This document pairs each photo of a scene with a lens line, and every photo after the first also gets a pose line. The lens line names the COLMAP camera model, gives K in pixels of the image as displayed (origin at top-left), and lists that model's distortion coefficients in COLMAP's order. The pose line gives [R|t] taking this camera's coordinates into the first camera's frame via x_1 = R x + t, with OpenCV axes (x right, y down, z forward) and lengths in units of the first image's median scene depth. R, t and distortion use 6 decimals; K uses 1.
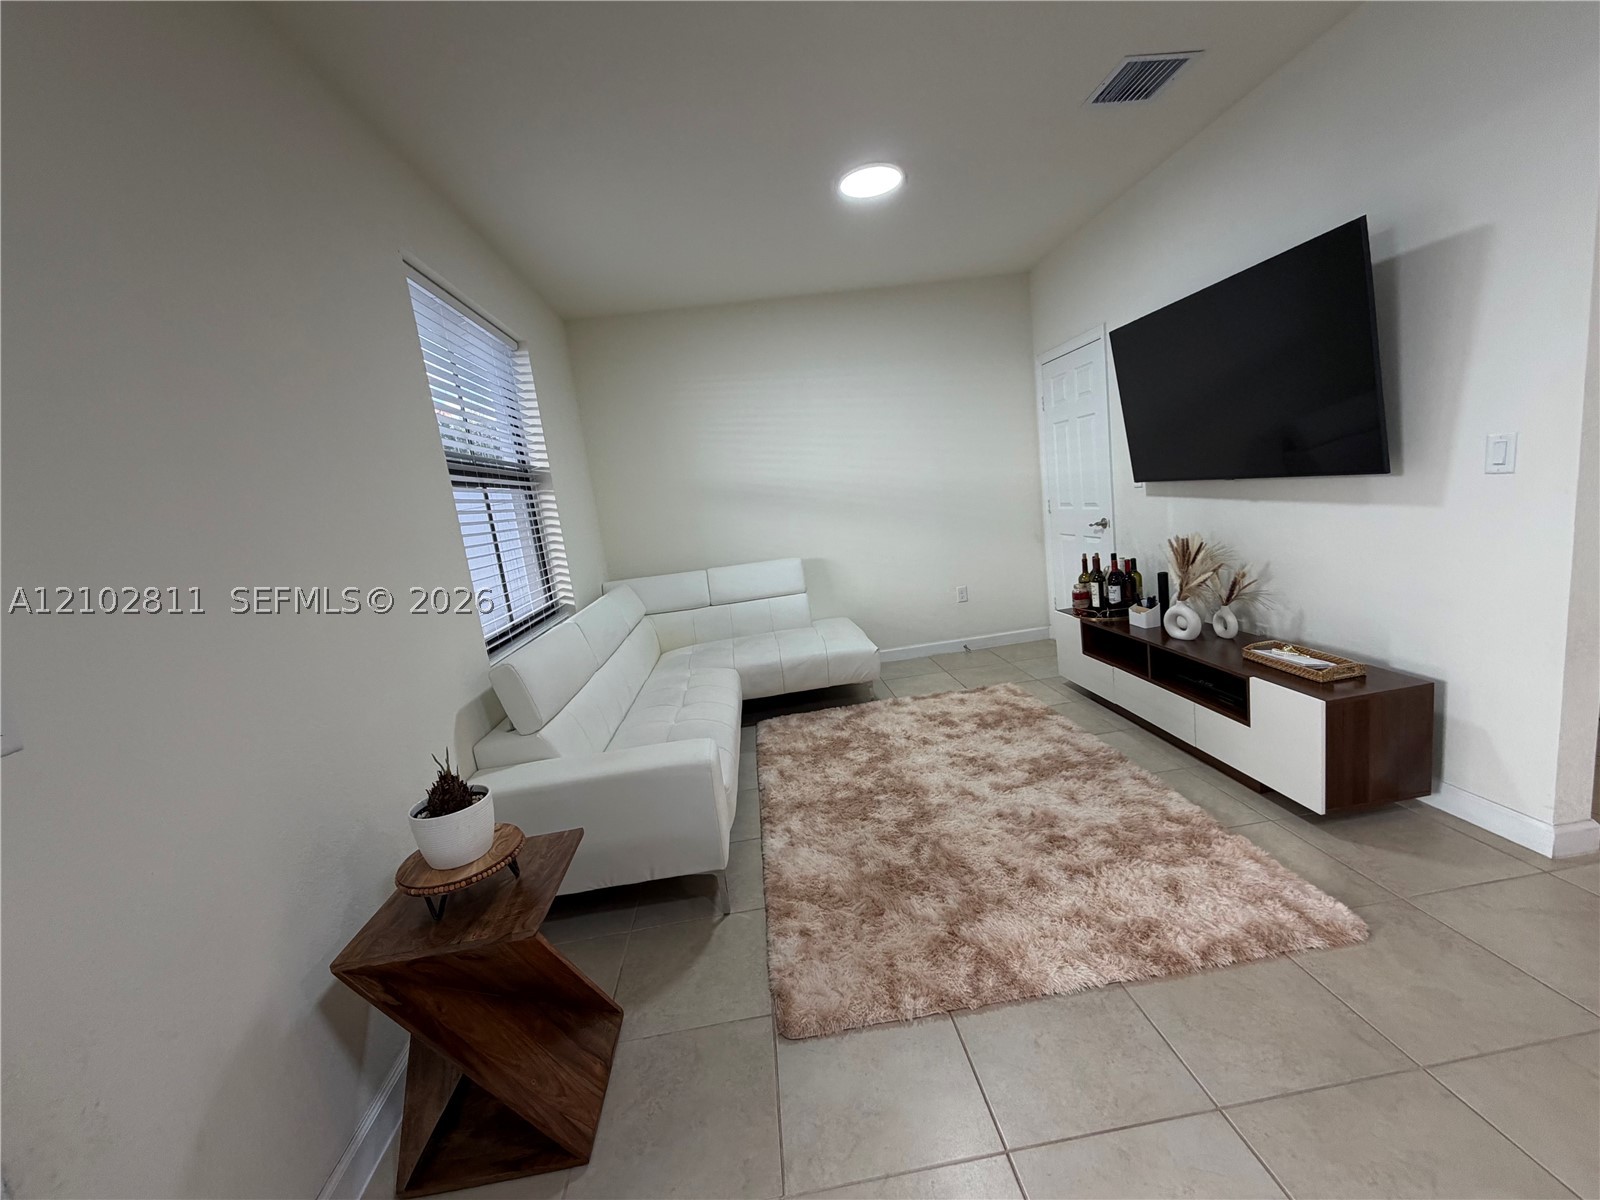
lens RADIAL K [[639.4, 0, 798.2], [0, 639.4, 601.4], [0, 0, 1]] dist [-0.000334, 0.000244]
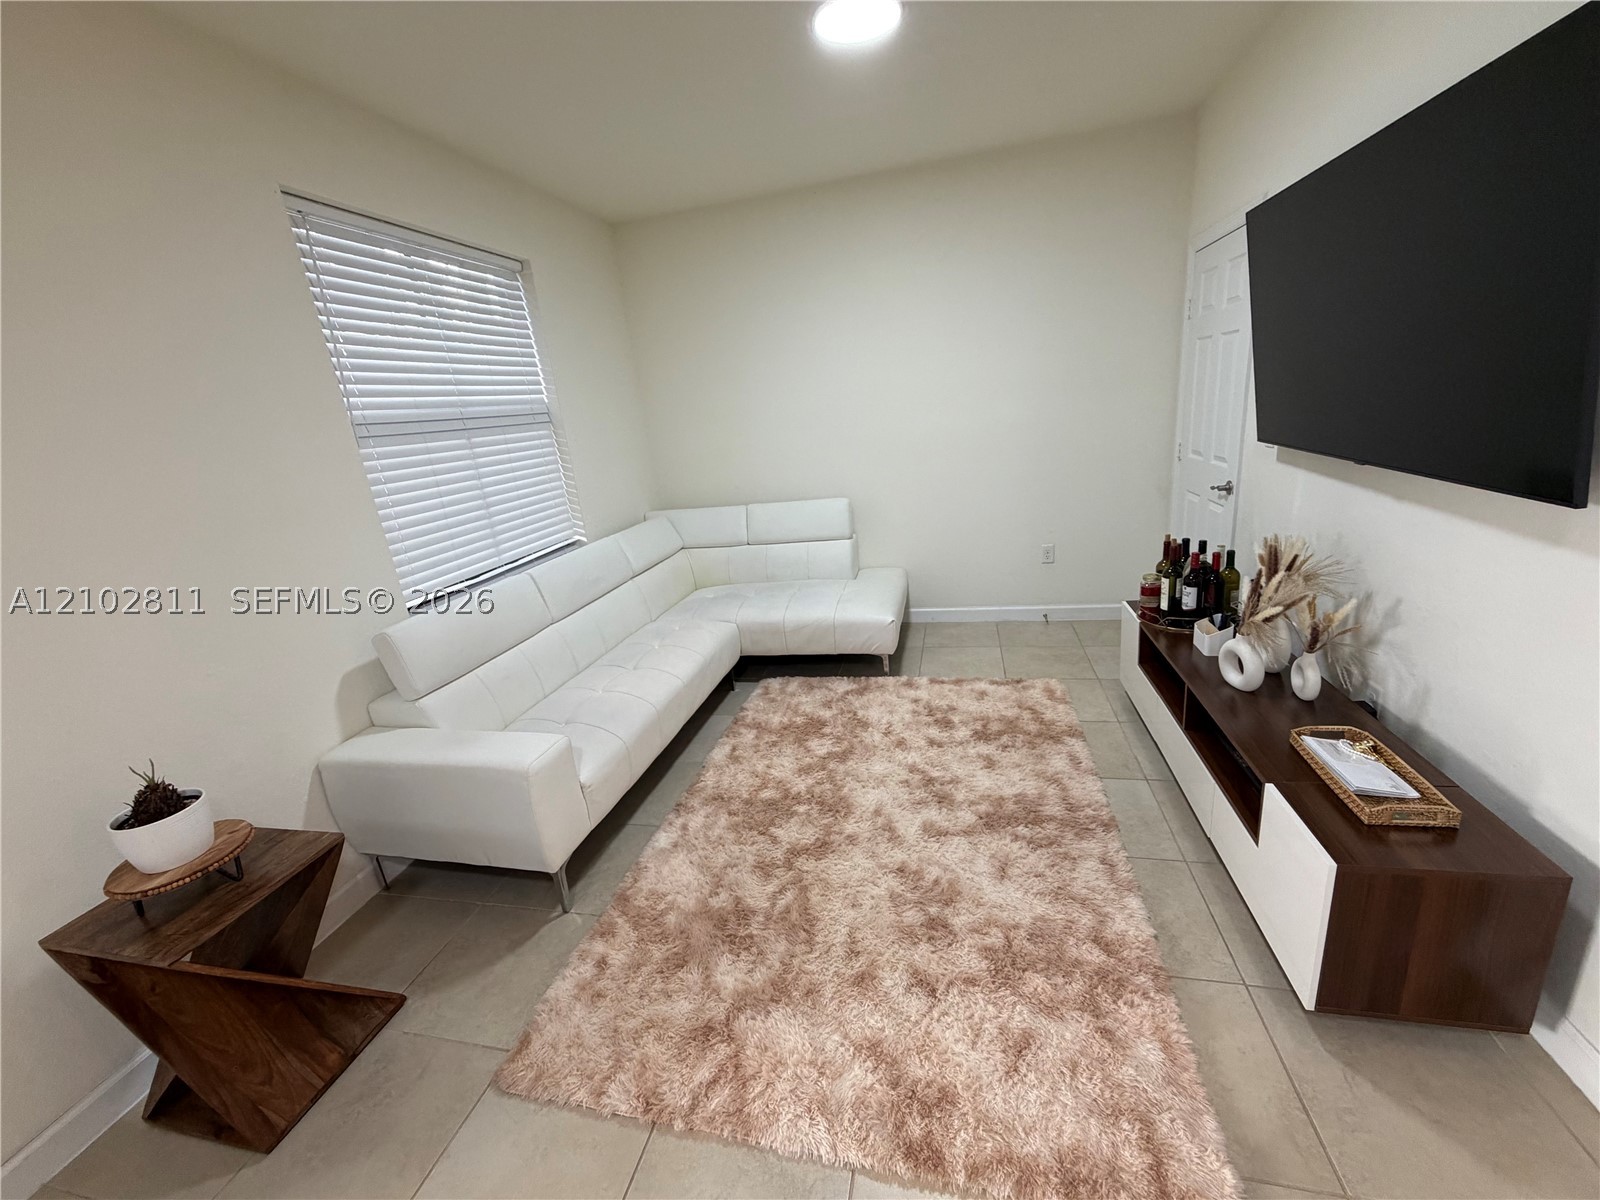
lens RADIAL K [[639.4, 0, 798.2], [0, 639.4, 601.4], [0, 0, 1]] dist [-0.000334, 0.000244]
pose [[0.948202, 0.118157, -0.294877, 0.342561], [-0.066653, 0.981590, 0.178994, -0.131687], [0.310598, -0.150068, 0.938621, 0.197555]]
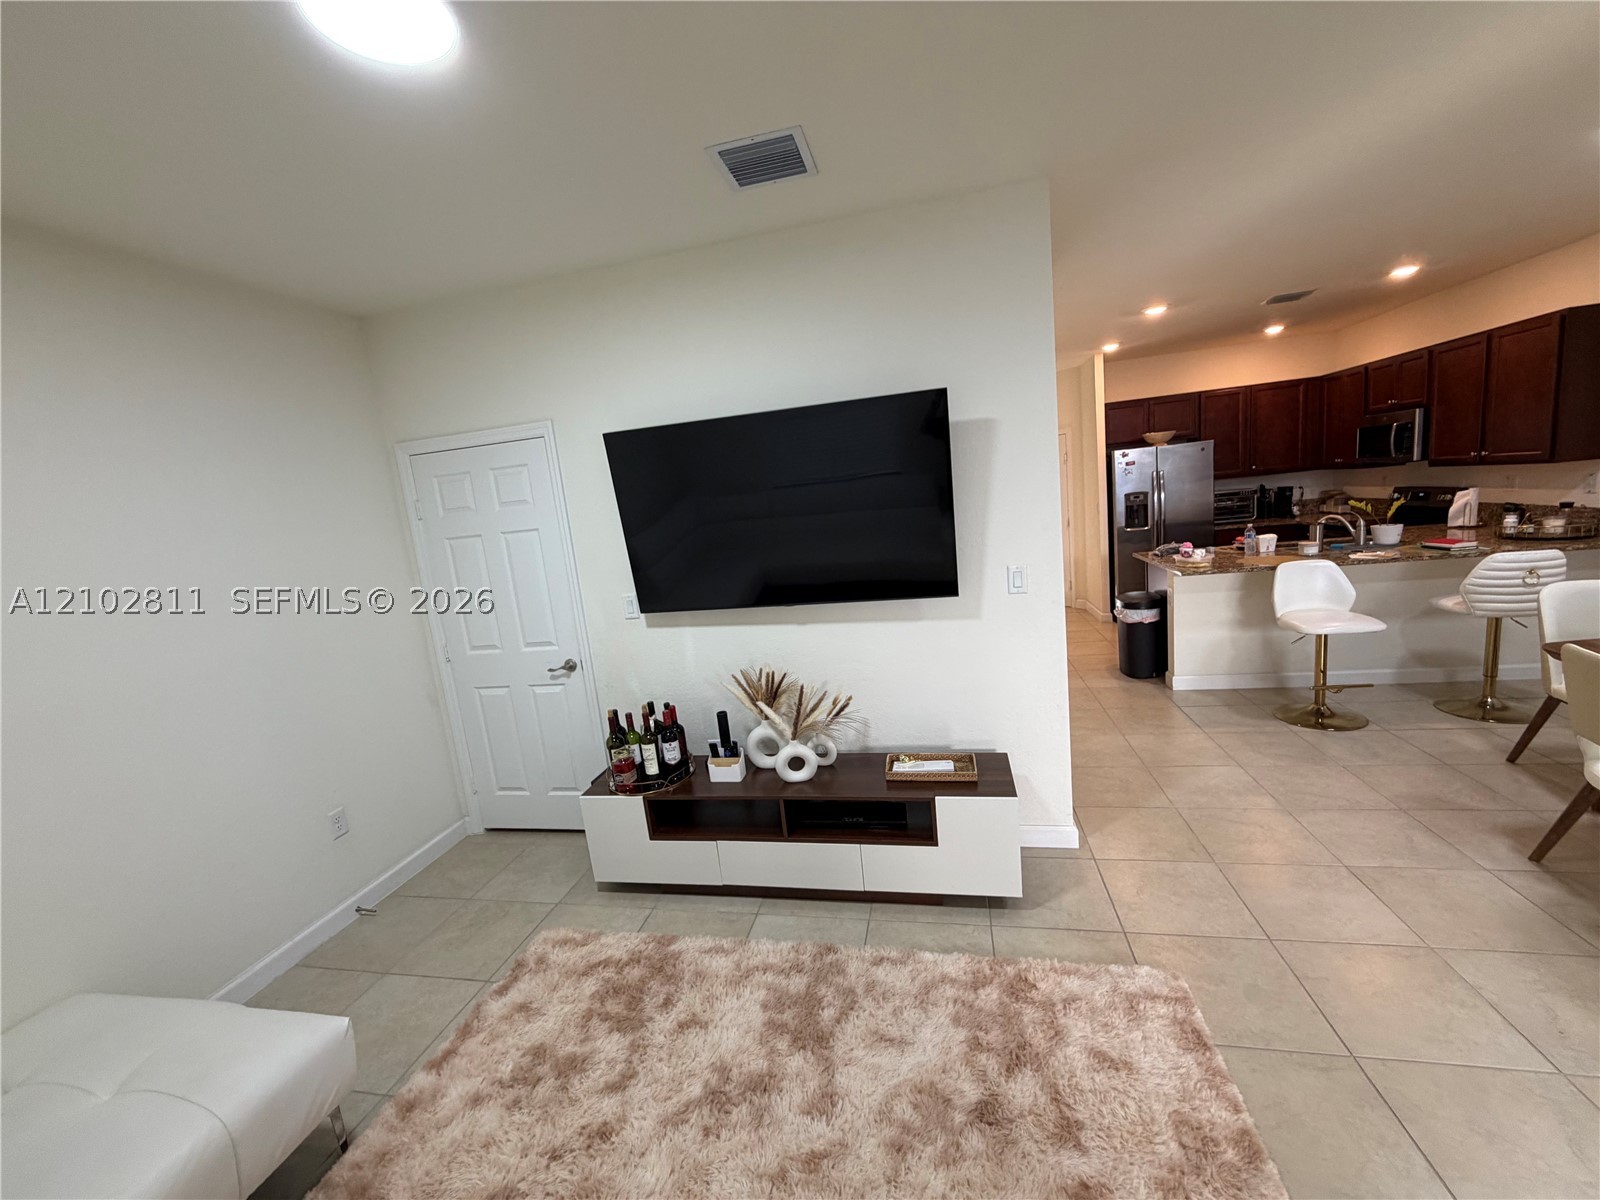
lens RADIAL K [[639.4, 0, 798.2], [0, 639.4, 601.4], [0, 0, 1]] dist [-0.000334, 0.000244]
pose [[0.309678, -0.066072, 0.948543, -0.247345], [0.221334, 0.975189, -0.004333, -0.189783], [-0.924722, 0.211286, 0.316618, 0.674857]]
